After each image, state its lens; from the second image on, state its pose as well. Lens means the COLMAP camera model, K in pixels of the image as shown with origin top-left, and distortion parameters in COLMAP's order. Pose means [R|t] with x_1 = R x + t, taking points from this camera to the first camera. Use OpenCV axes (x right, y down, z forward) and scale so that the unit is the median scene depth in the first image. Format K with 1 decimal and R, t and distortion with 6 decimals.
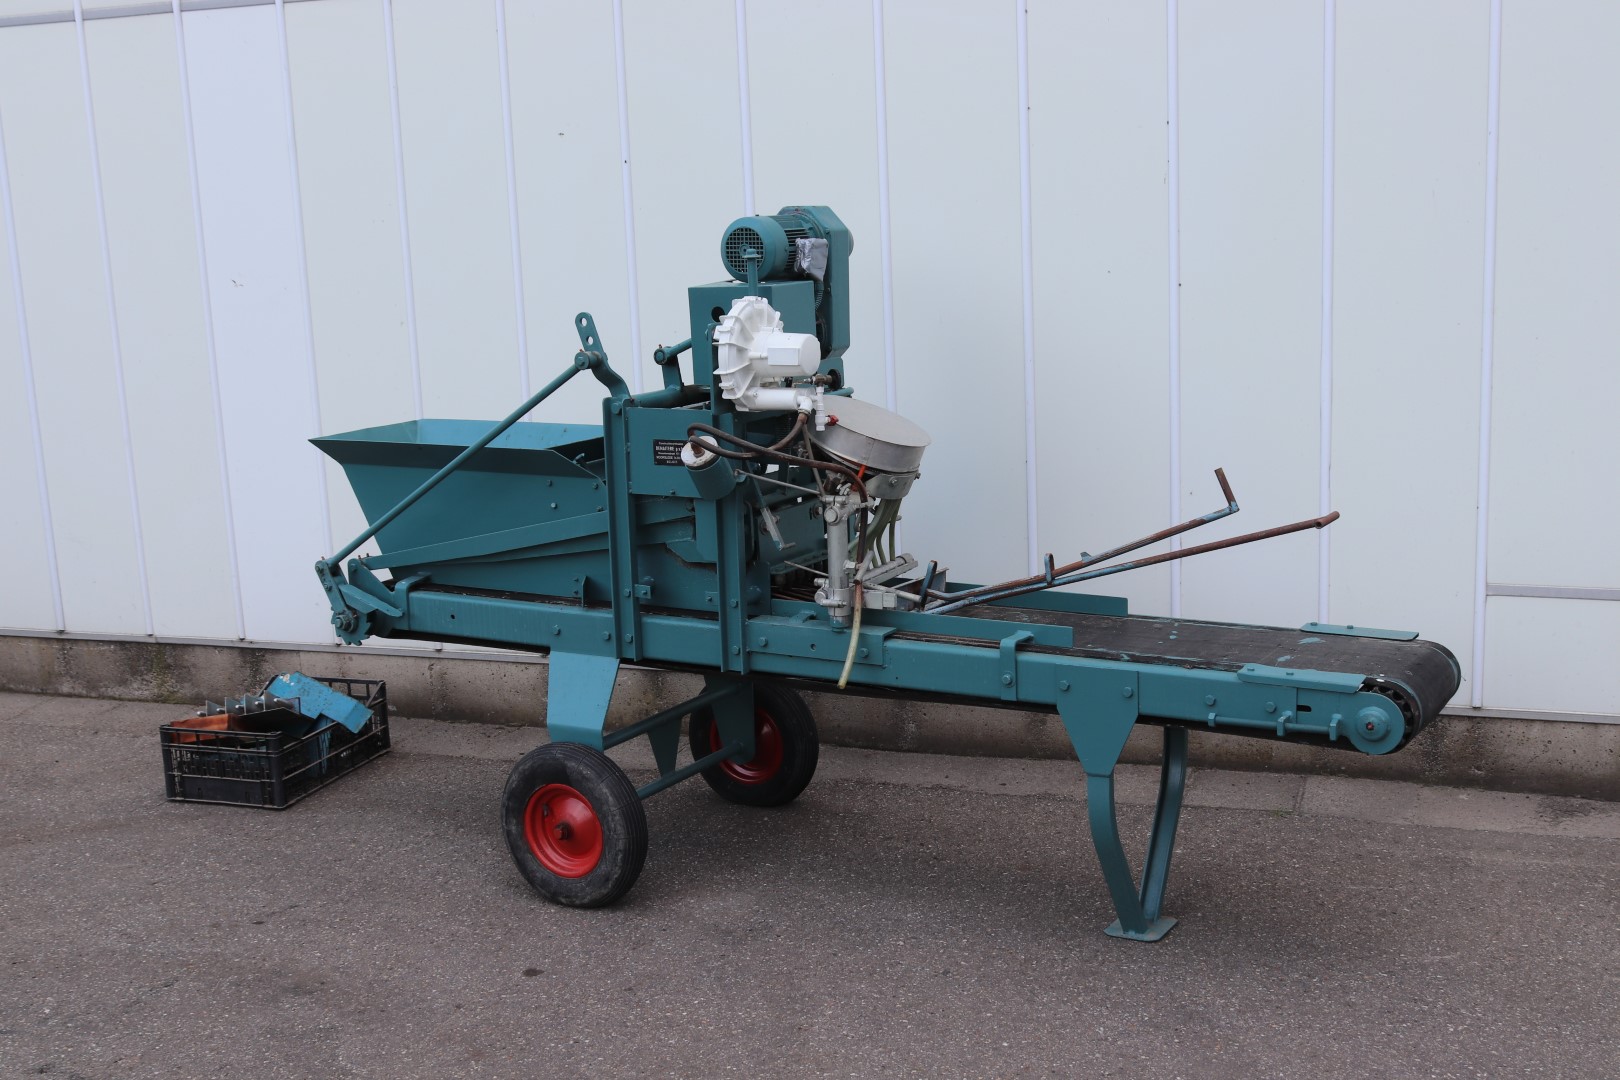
lens RADIAL K [[1824.9, 0, 810.0], [0, 1824.9, 540.0], [0, 0, 1]] dist [-0.008241, -0.013239]
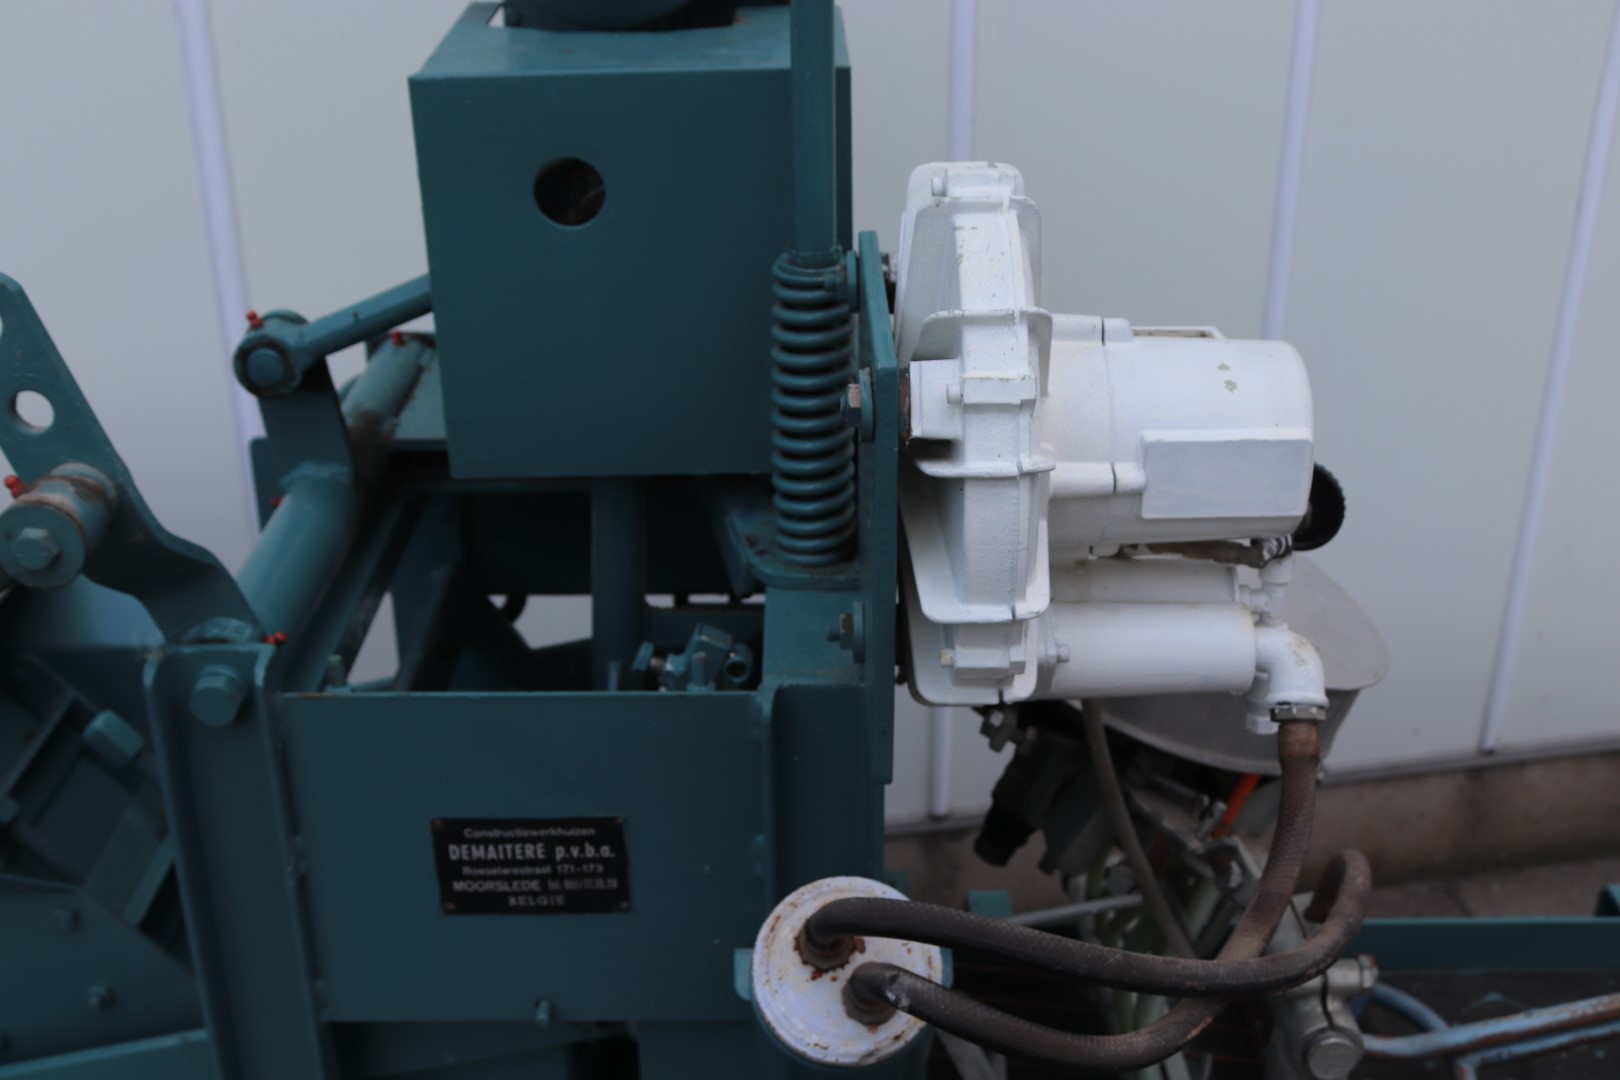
lens RADIAL K [[1824.9, 0, 810.0], [0, 1824.9, 540.0], [0, 0, 1]] dist [-0.008241, -0.013239]
pose [[0.871229, -0.186141, 0.454214, -0.138924], [0.074354, 0.964679, 0.252716, -0.138975], [-0.485212, -0.186401, 0.854297, 0.788097]]
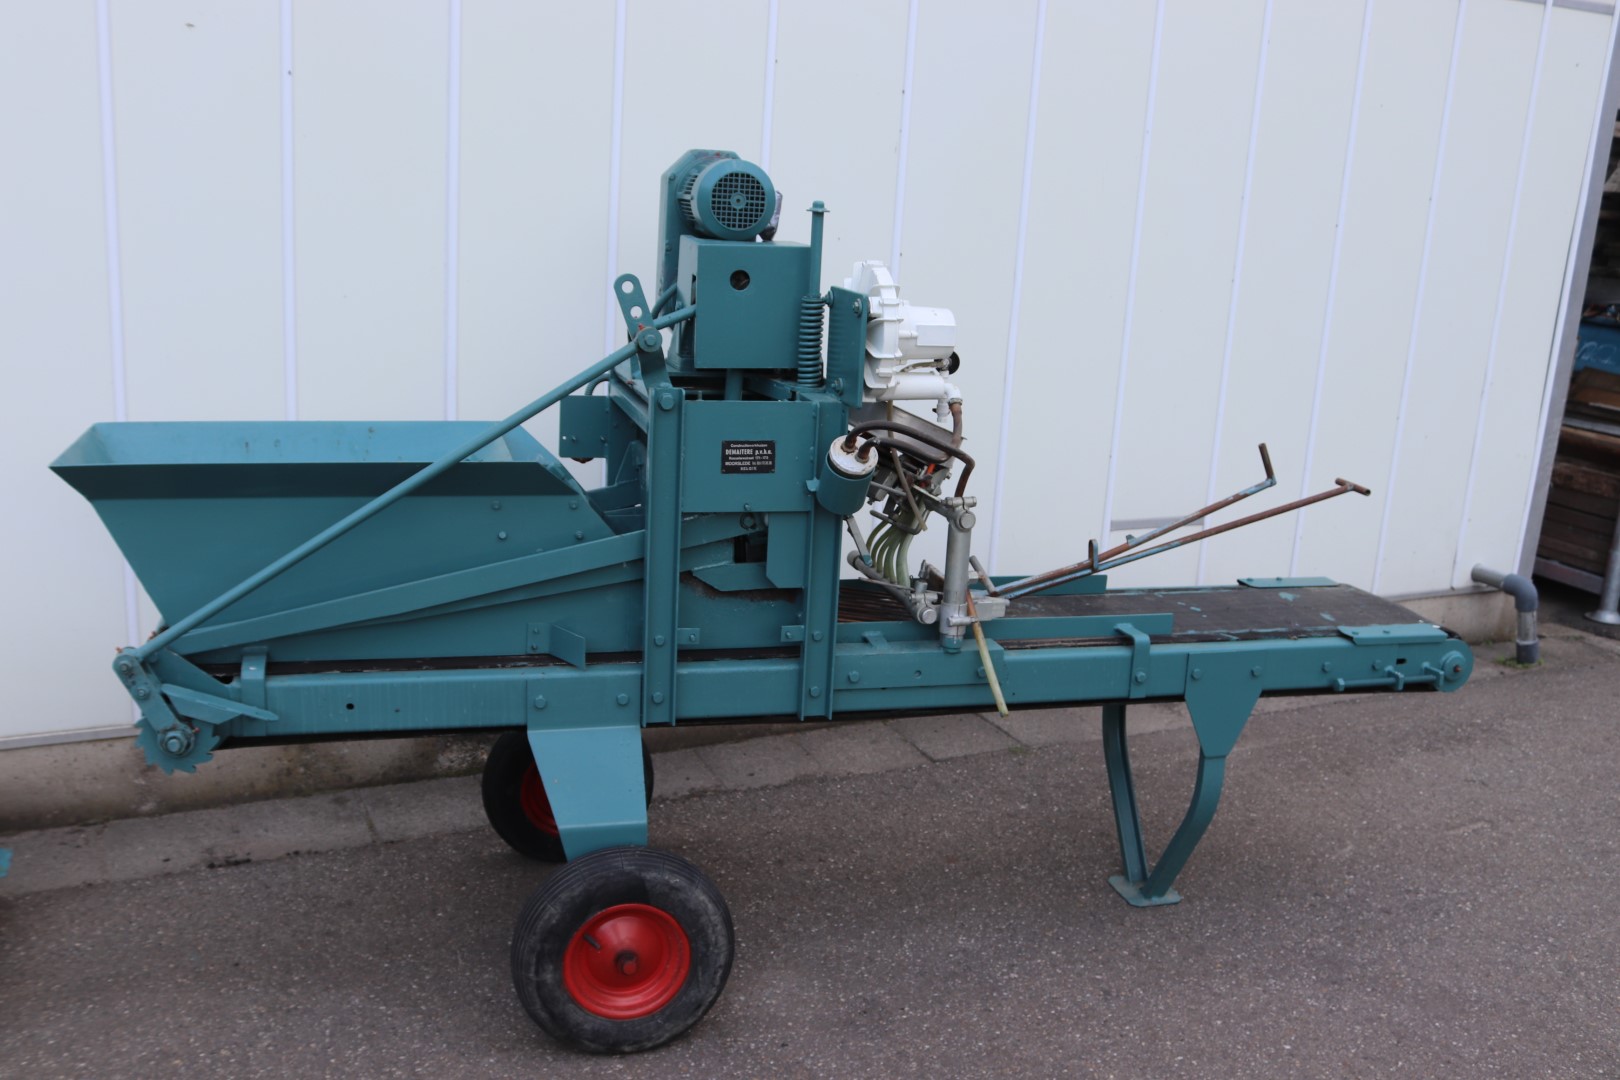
lens RADIAL K [[1502.3, 0, 810.0], [0, 1502.3, 540.0], [0, 0, 1]] dist [-0.110295, 0.138647]
pose [[0.720246, -0.098569, 0.686680, -0.496306], [0.061743, 0.995034, 0.078071, -0.060240], [-0.690965, -0.013833, 0.722755, 0.508439]]
